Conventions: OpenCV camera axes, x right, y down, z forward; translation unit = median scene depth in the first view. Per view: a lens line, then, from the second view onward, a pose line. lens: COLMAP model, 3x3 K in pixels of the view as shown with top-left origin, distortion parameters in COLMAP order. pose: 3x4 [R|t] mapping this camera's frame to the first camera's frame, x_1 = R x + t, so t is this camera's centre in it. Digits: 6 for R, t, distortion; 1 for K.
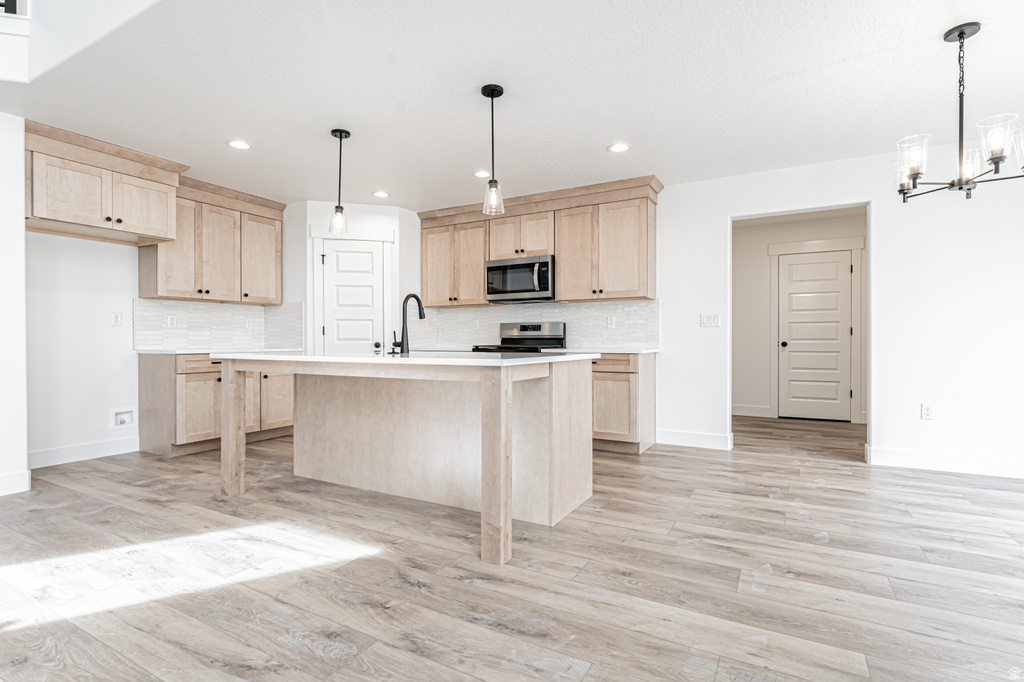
lens RADIAL K [[498.6, 0, 512.0], [0, 498.6, 341.0], [0, 0, 1]] dist [-0.001370, 0.000176]
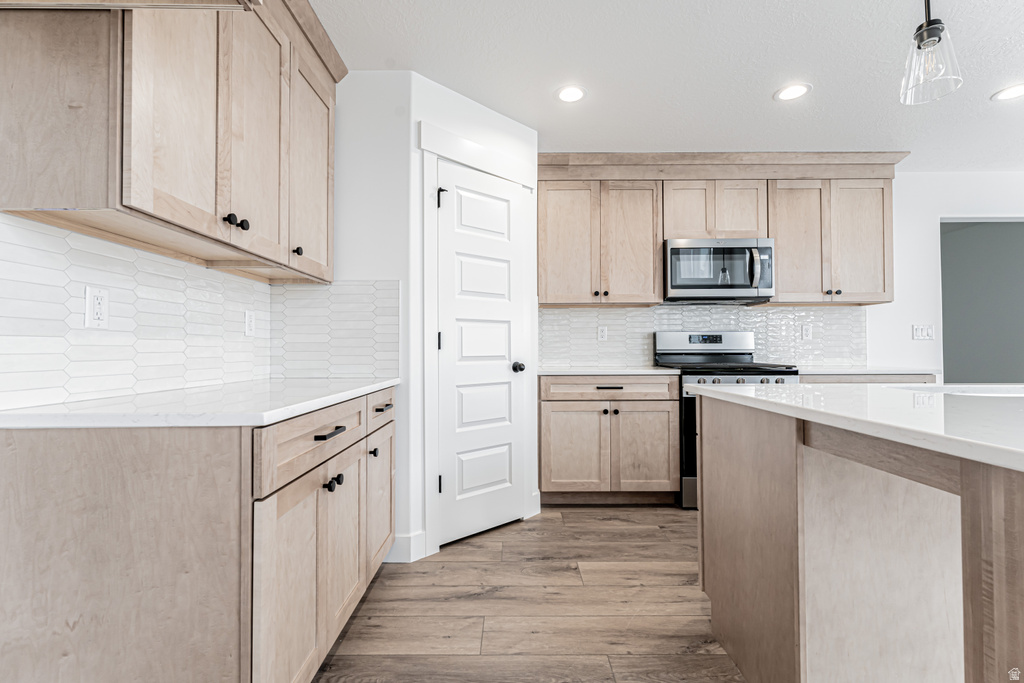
lens RADIAL K [[454.4, 0, 512.0], [0, 454.4, 341.5], [0, 0, 1]] dist [-0.001133, -0.000351]
pose [[0.873373, 0.006606, 0.487007, -0.625862], [0.003365, 0.999802, -0.019597, -0.012978], [-0.487041, 0.018755, 0.873178, 0.667461]]
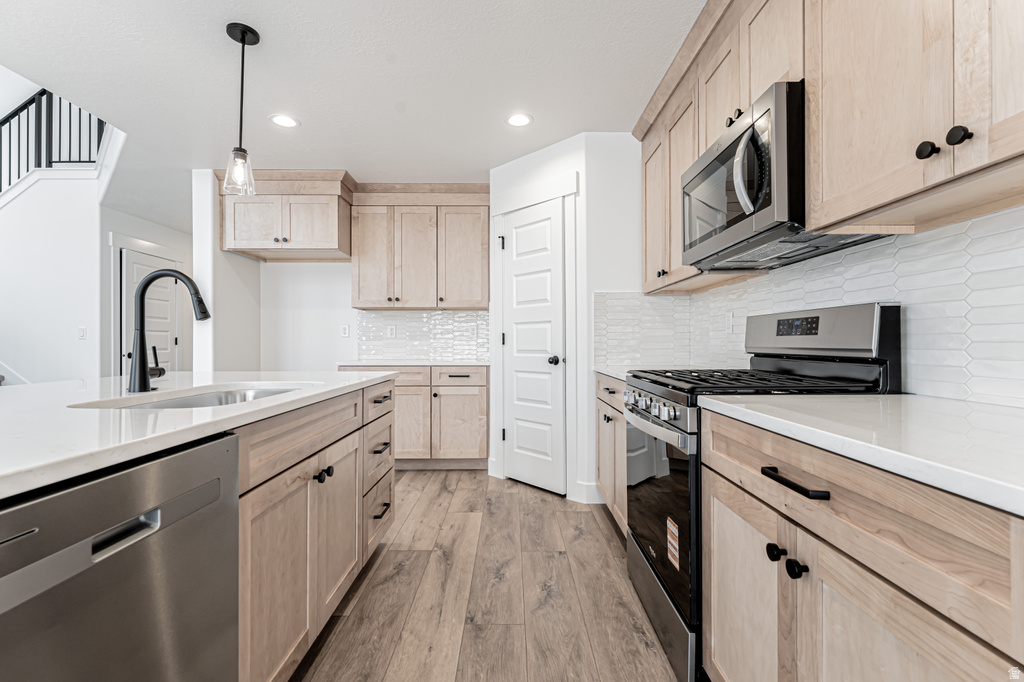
lens RADIAL K [[460.8, 0, 512.0], [0, 460.8, 341.0], [0, 0, 1]] dist [0.000271, -0.000076]
pose [[0.493133, -0.003256, -0.869948, 0.261309], [0.000170, 0.999993, -0.003646, -0.017659], [0.869954, 0.001651, 0.493131, 0.790367]]
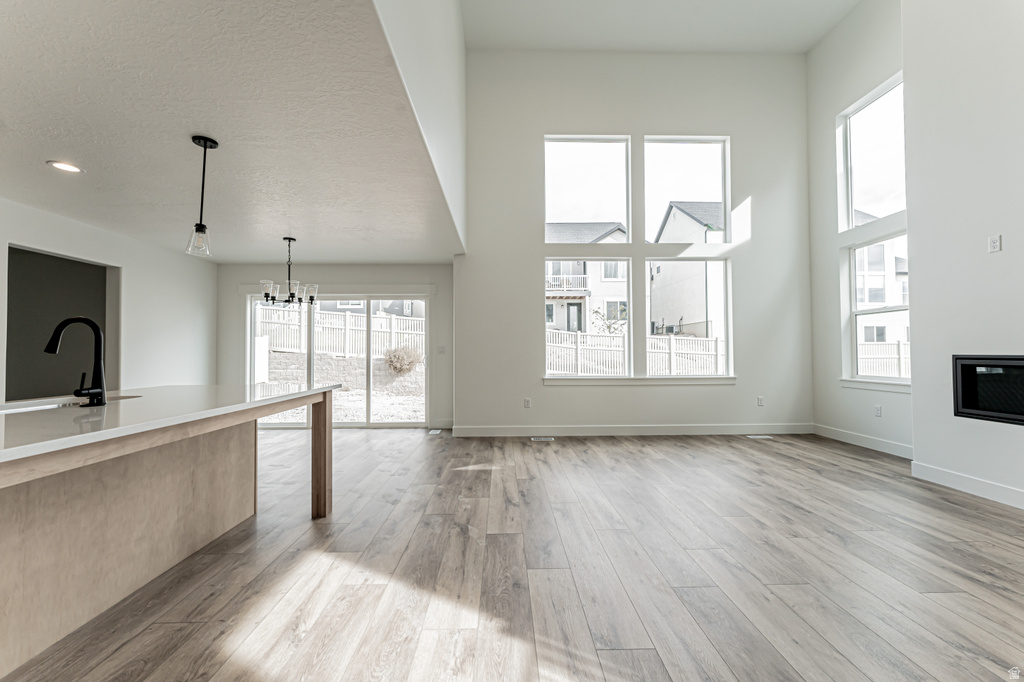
lens RADIAL K [[416.6, 0, 512.0], [0, 416.6, 341.0], [0, 0, 1]] dist [0.000176, 0.000020]
pose [[-0.509916, 0.028753, 0.859744, -0.729813], [0.011267, 0.999579, -0.026747, -0.029411], [-0.860150, -0.003951, -0.510025, 0.577721]]
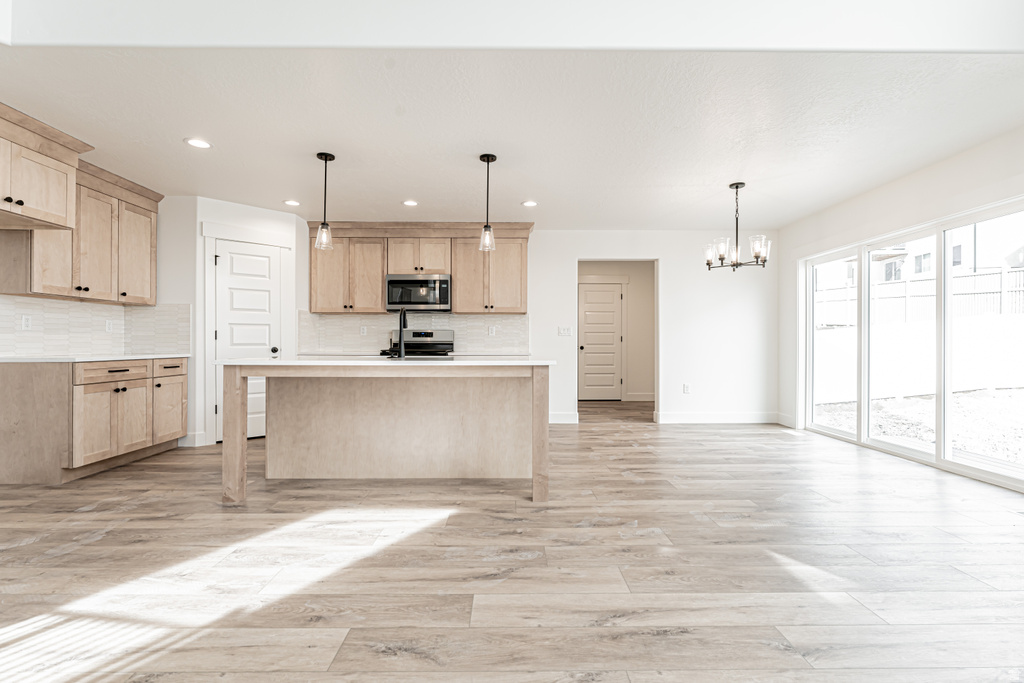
lens RADIAL K [[475.5, 0, 512.0], [0, 475.5, 341.5], [0, 0, 1]] dist [-0.001651, -0.000127]
pose [[0.868097, 0.003944, 0.496379, -0.394905], [-0.002069, 0.999989, -0.004326, -0.006843], [-0.496390, 0.002728, 0.868095, -0.079099]]
